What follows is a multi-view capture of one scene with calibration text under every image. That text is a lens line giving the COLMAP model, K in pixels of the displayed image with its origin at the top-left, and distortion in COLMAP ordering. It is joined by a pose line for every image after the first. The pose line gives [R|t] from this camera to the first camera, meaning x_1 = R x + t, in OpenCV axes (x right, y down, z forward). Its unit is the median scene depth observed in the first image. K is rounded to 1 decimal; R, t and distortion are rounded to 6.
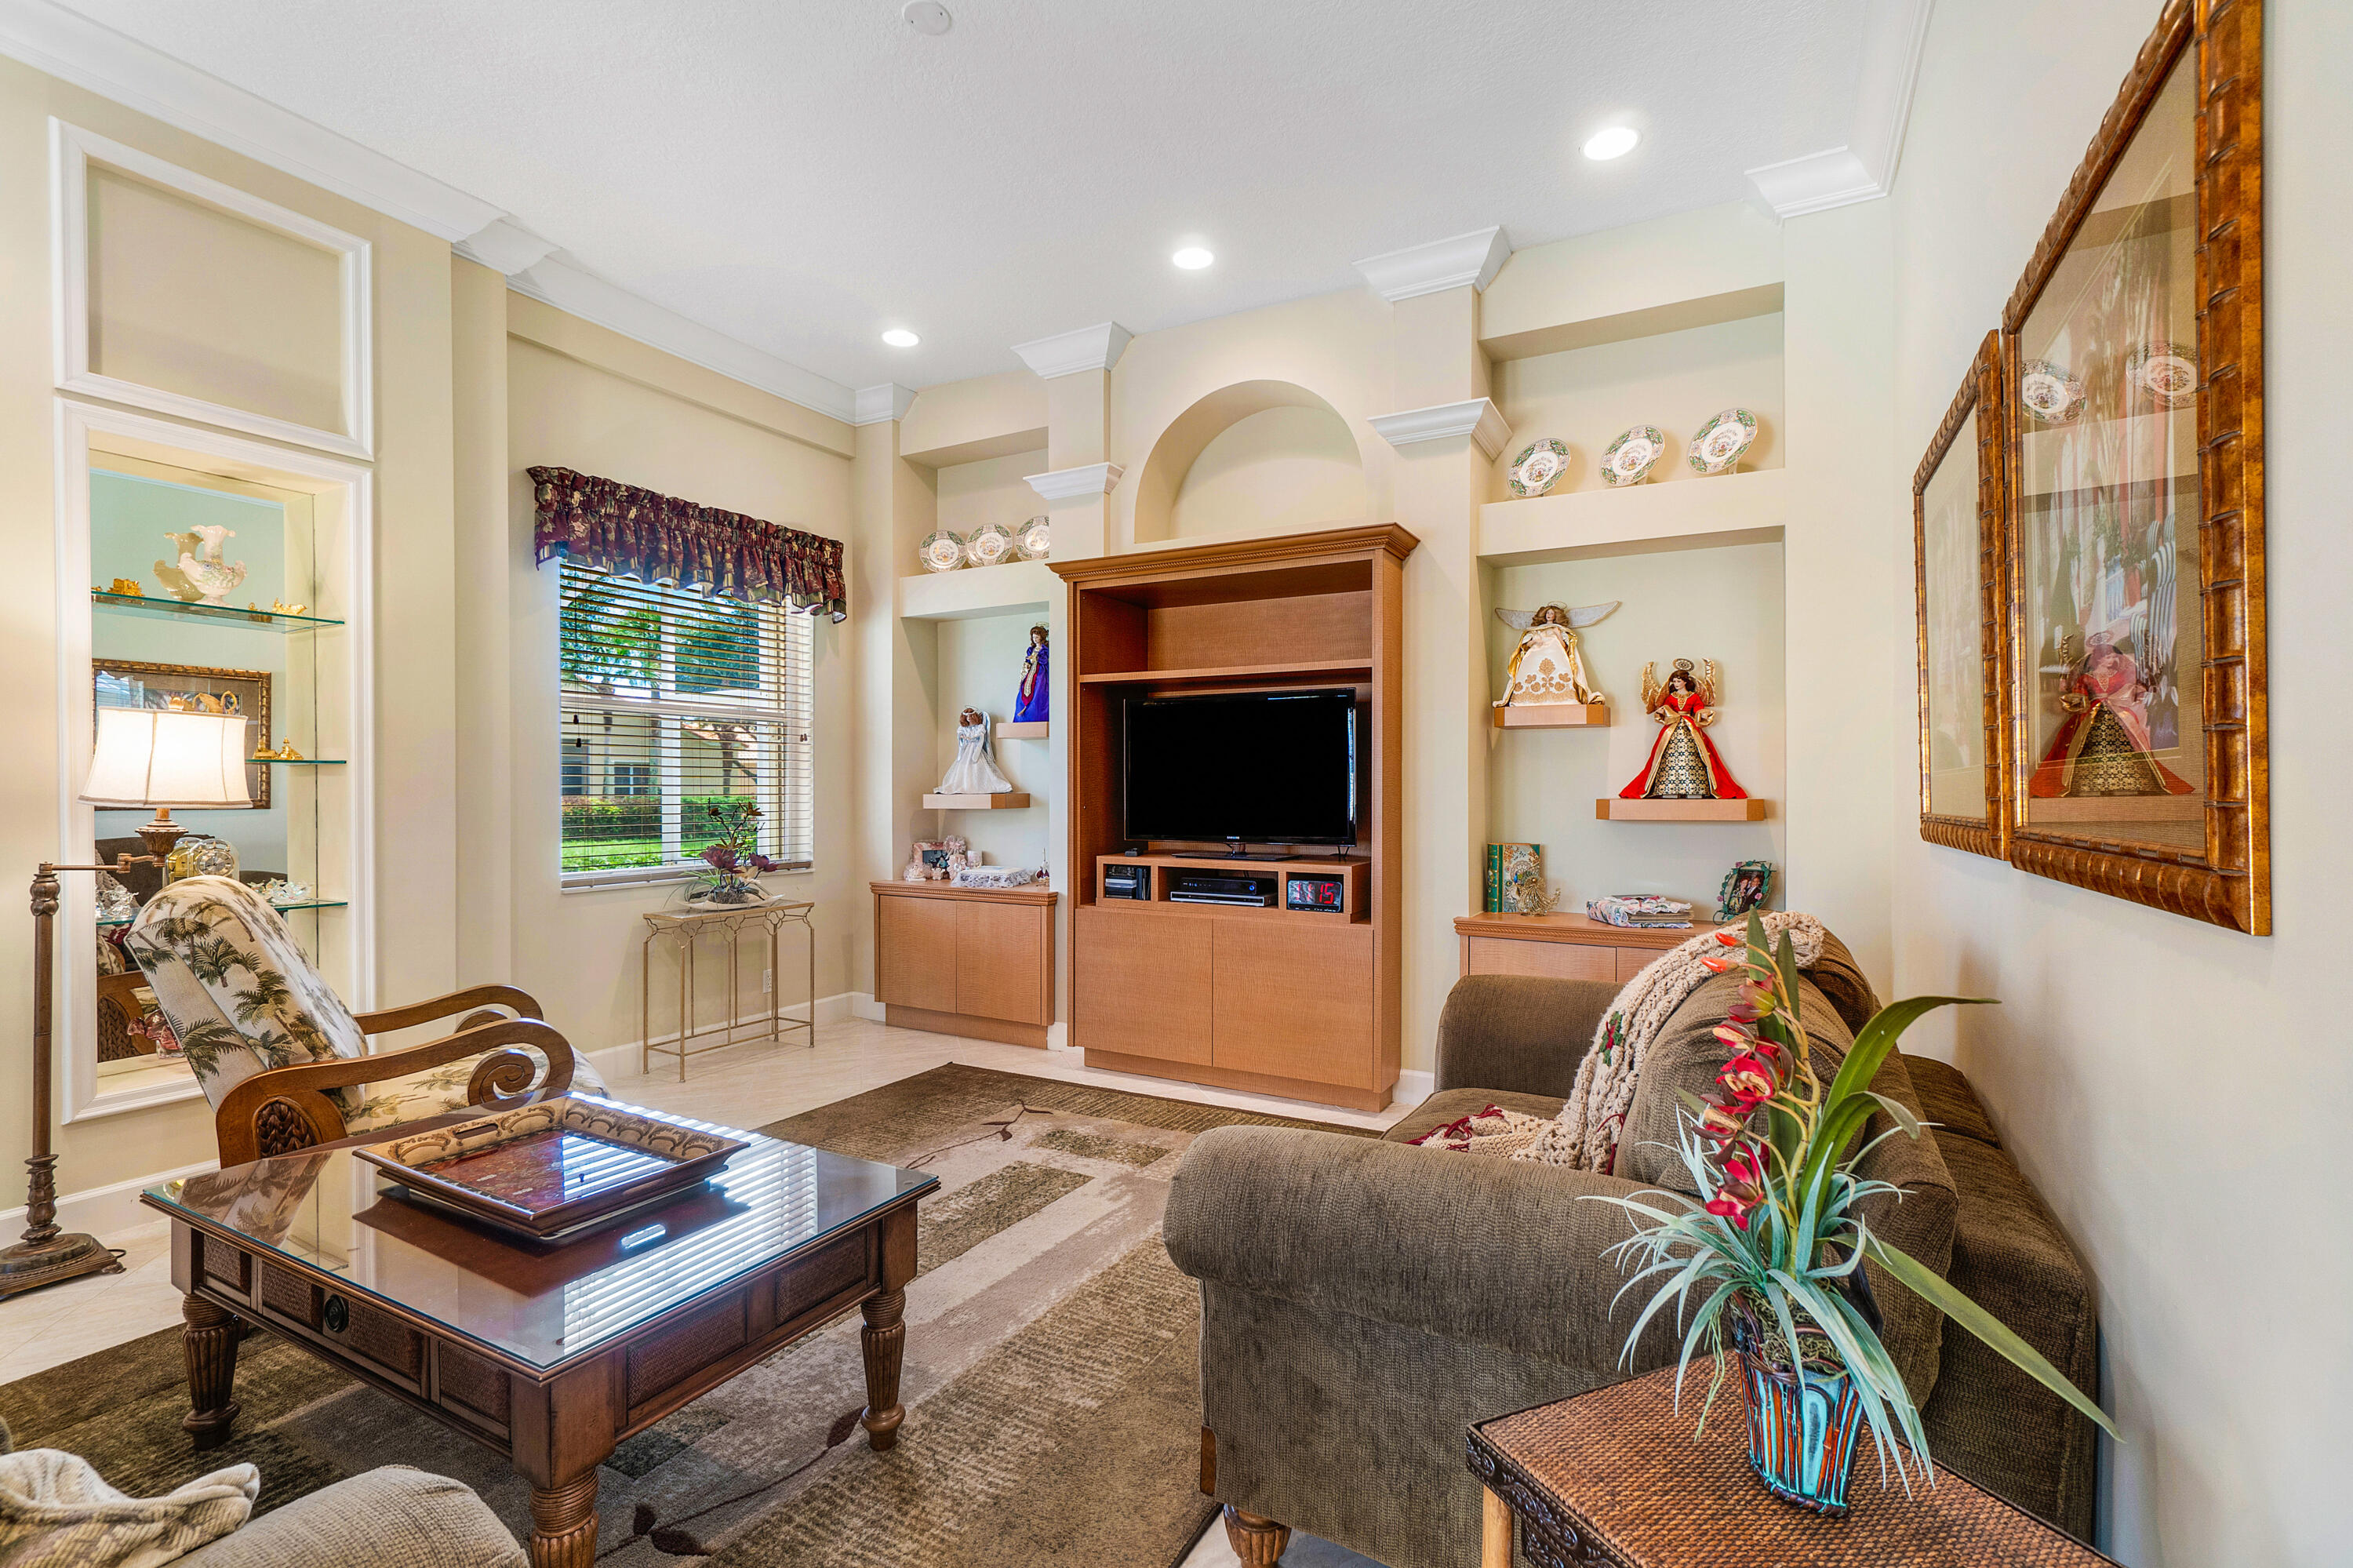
lens RADIAL K [[1049.8, 0, 1175.4], [0, 1049.8, 806.9], [0, 0, 1]] dist [0.000895, 0.000181]
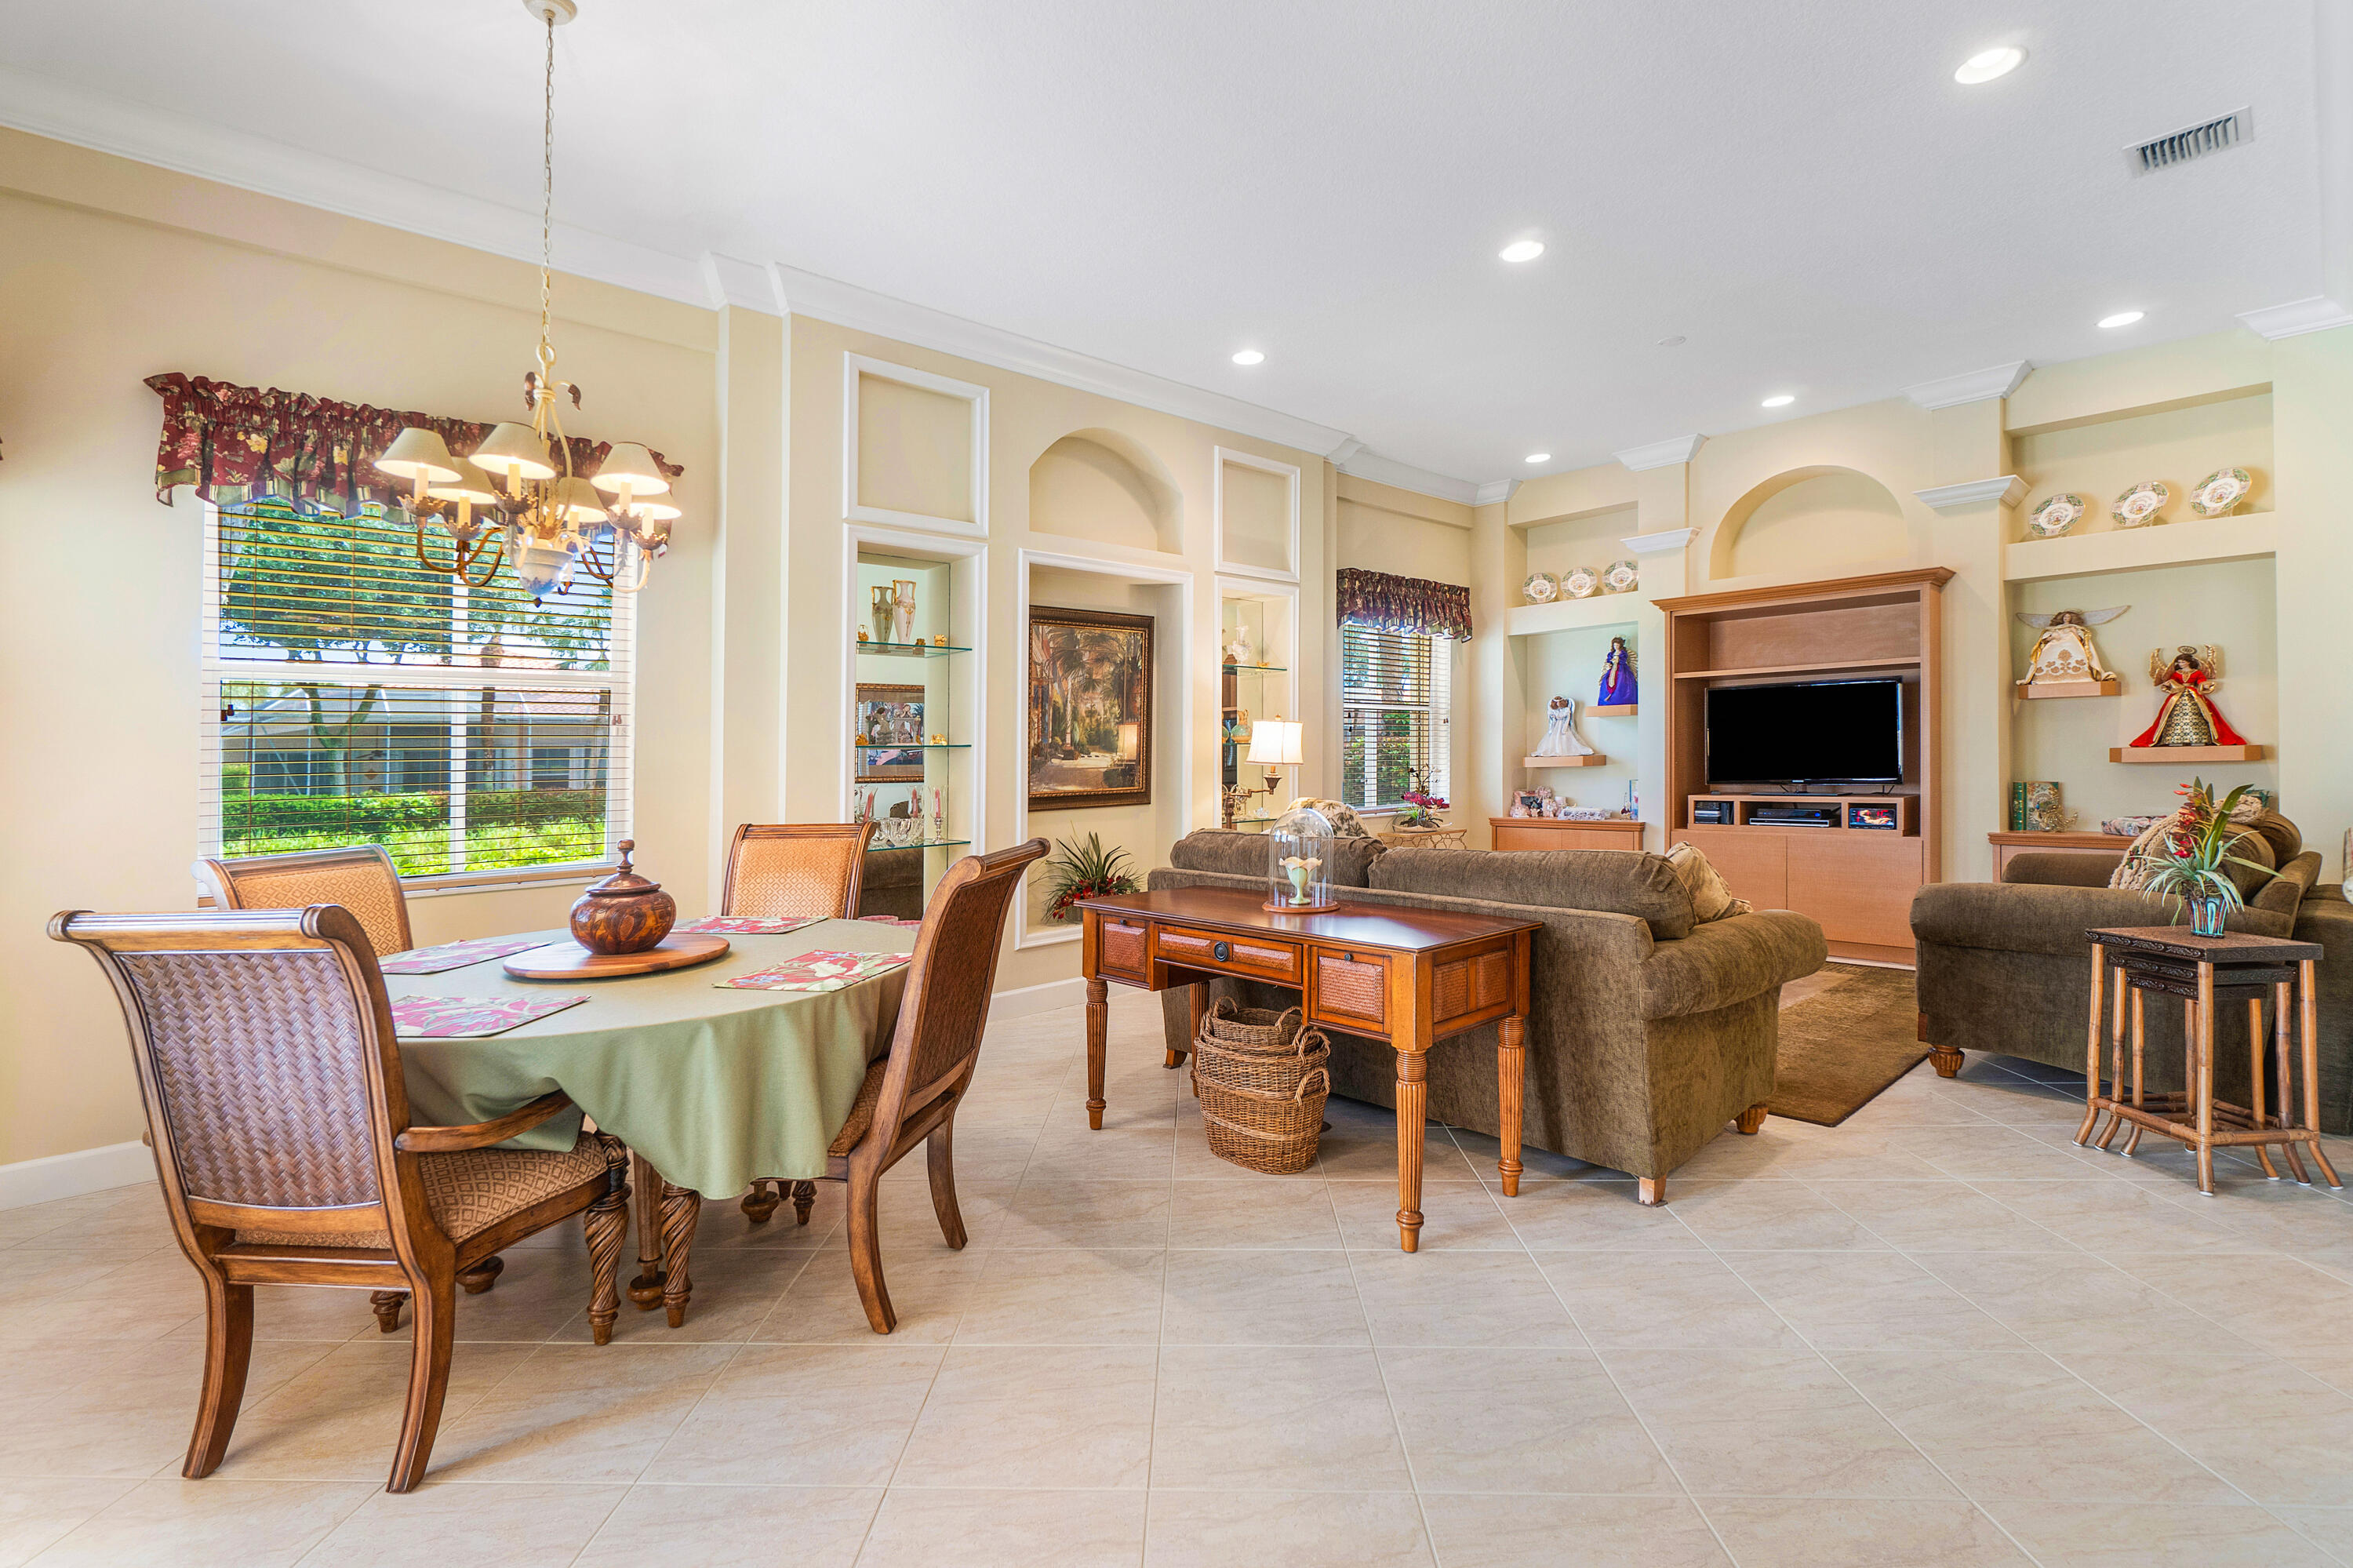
lens RADIAL K [[1039.8, 0, 1176.5], [0, 1039.8, 784.0], [0, 0, 1]] dist [0.001051, 0.001704]
pose [[0.944554, -0.011910, -0.328140, -0.306709], [0.014008, 0.999894, 0.004030, 0.016701], [0.328057, -0.008404, 0.944621, -0.692959]]
